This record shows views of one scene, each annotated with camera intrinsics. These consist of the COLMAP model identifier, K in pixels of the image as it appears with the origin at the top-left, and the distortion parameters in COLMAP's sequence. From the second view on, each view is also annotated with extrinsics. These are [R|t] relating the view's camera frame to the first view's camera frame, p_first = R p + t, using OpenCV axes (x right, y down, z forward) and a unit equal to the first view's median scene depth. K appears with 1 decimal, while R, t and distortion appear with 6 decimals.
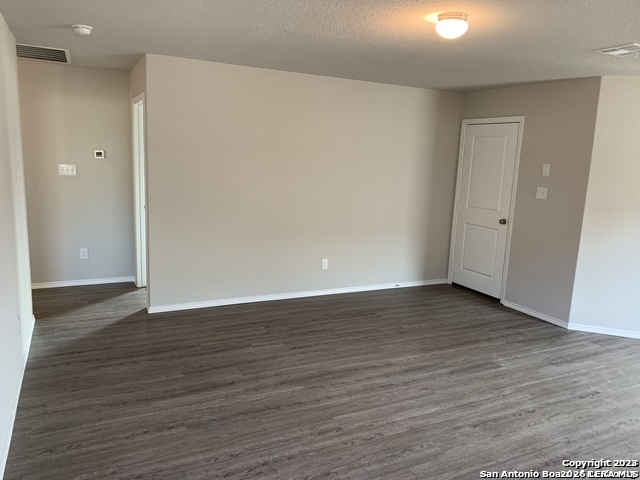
lens RADIAL K [[492.2, 0, 320.2], [0, 492.2, 233.6], [0, 0, 1]] dist [0.027757, -0.027728]
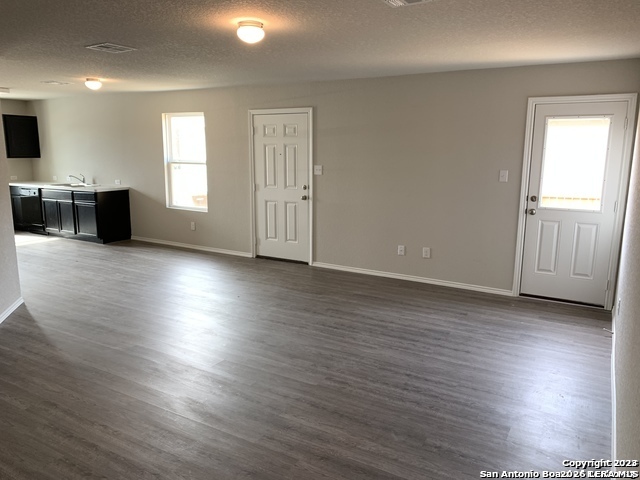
lens RADIAL K [[492.2, 0, 320.2], [0, 492.2, 233.6], [0, 0, 1]] dist [0.027757, -0.027728]
pose [[-0.540491, -0.198639, 0.817565, -0.654693], [0.110624, 0.946515, 0.303103, -0.226844], [-0.834045, 0.254267, -0.489609, 1.163931]]
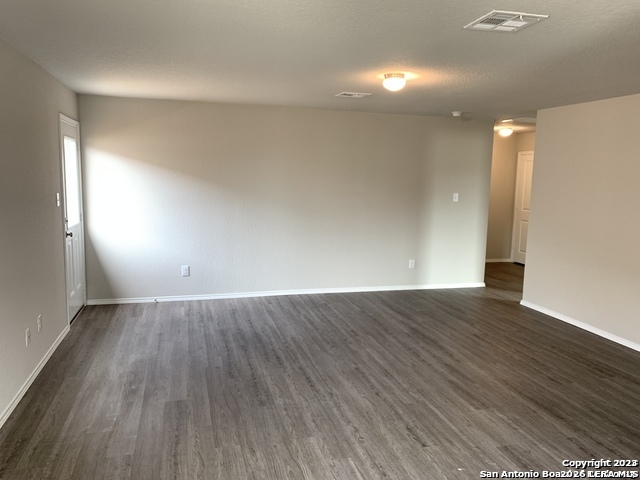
lens RADIAL K [[492.2, 0, 320.2], [0, 492.2, 233.6], [0, 0, 1]] dist [0.027757, -0.027728]
pose [[-0.188630, 0.070629, -0.979505, 1.296641], [-0.196616, 0.974500, 0.108132, -0.076002], [0.962165, 0.212983, -0.169934, 0.843300]]
